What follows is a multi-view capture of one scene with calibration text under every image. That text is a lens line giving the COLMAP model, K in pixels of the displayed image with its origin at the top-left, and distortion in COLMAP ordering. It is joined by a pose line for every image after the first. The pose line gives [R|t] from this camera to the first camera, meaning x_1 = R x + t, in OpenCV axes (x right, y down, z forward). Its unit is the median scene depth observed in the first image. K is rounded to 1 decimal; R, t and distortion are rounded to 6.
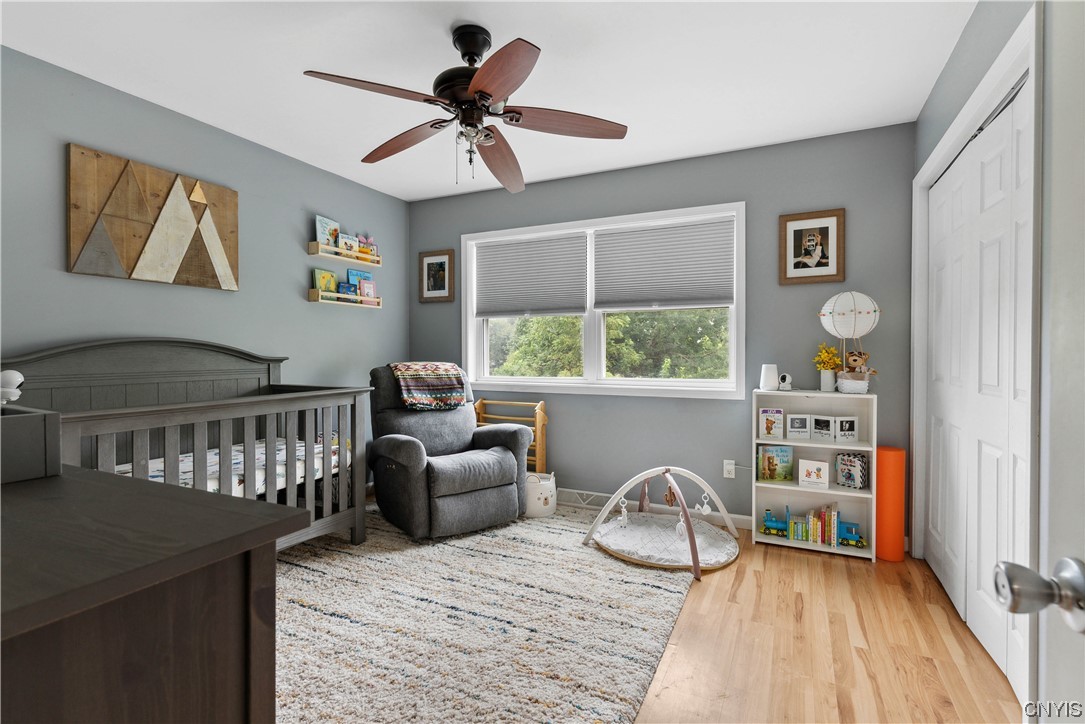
lens RADIAL K [[524.6, 0, 540.8], [0, 524.6, 354.5], [0, 0, 1]] dist [-0.000850, -0.000221]
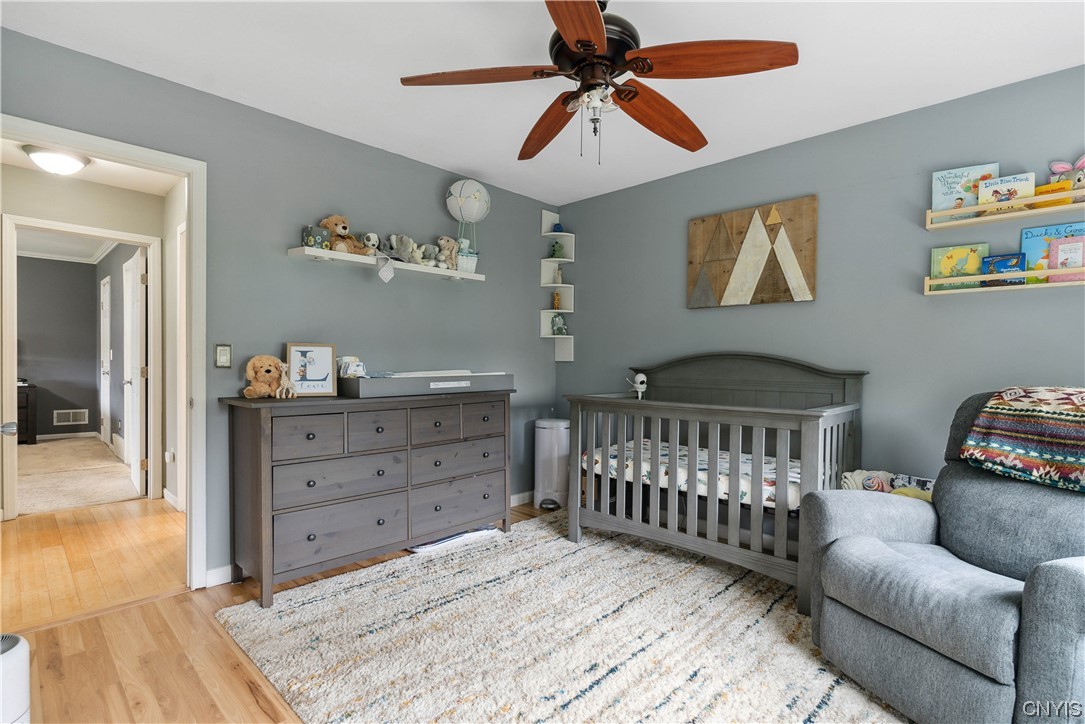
lens RADIAL K [[524.6, 0, 541.7], [0, 524.6, 369.9], [0, 0, 1]] dist [-0.000850, -0.000221]
pose [[-0.314169, 0.009546, -0.949319, 0.518584], [-0.013537, 0.999803, 0.014534, -0.002199], [0.949271, 0.017417, -0.313977, 0.903101]]
